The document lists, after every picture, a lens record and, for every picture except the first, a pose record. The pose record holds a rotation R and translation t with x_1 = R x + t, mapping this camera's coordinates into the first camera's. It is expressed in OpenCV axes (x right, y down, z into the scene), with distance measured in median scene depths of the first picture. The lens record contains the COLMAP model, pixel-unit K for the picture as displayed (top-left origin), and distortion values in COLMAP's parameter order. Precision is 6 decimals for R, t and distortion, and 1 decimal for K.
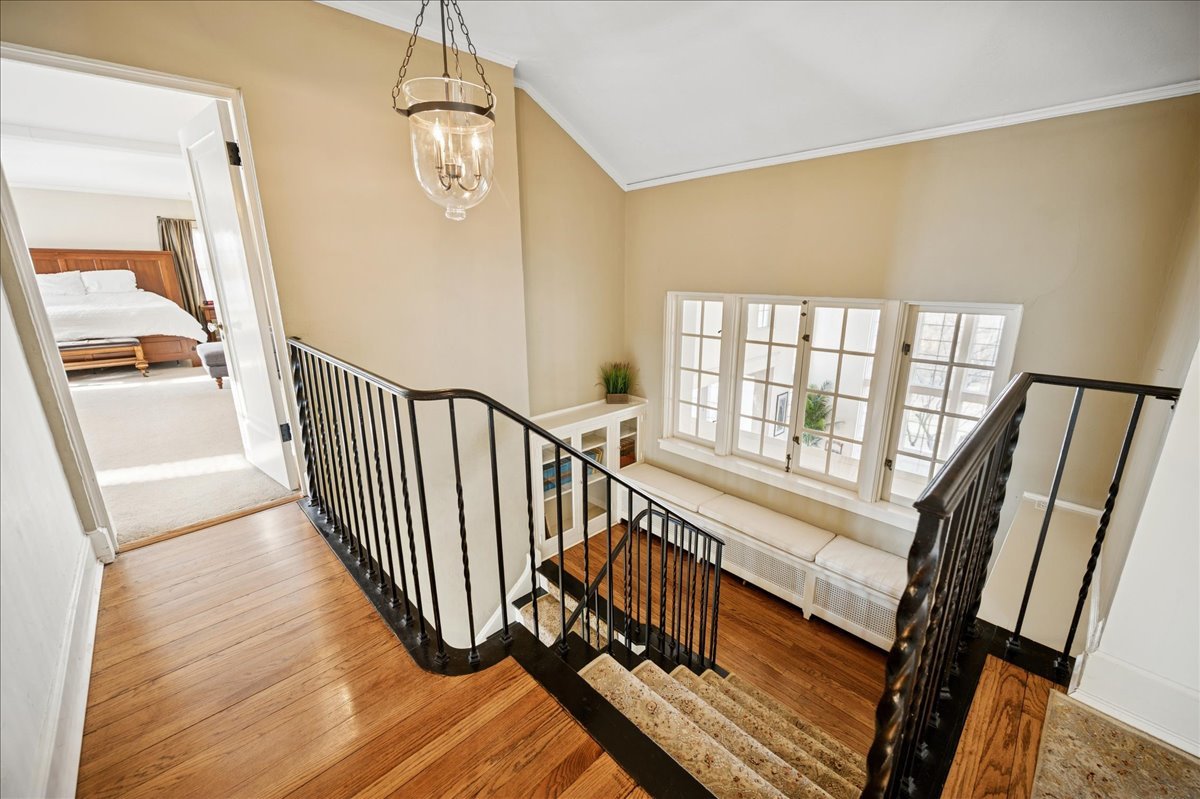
lens RADIAL K [[473.9, 0, 603.0], [0, 473.9, 398.6], [0, 0, 1]] dist [-0.000453, -0.000522]
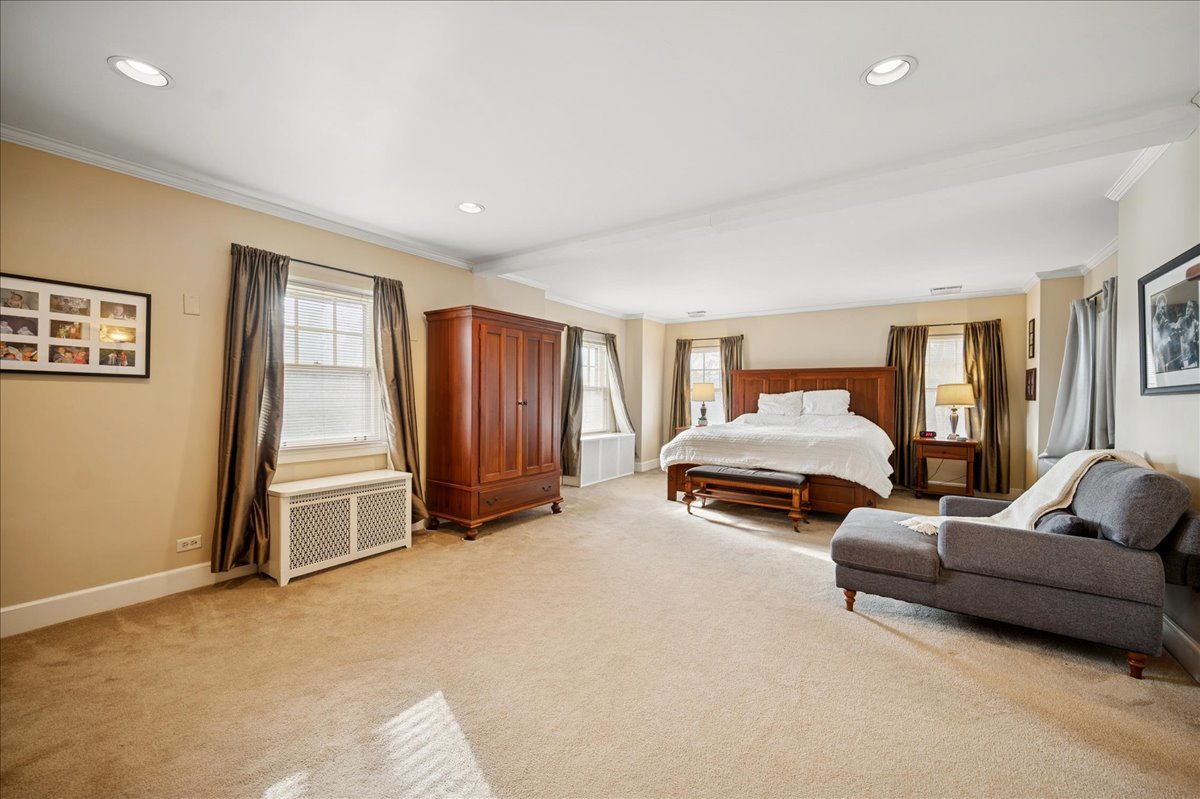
lens RADIAL K [[473.9, 0, 598.6], [0, 473.9, 397.6], [0, 0, 1]] dist [-0.000453, -0.000522]
pose [[0.205614, 0.005578, -0.978617, -0.260560], [-0.257424, 0.965076, -0.048586, -0.102649], [0.944169, 0.261910, 0.199869, 0.413535]]
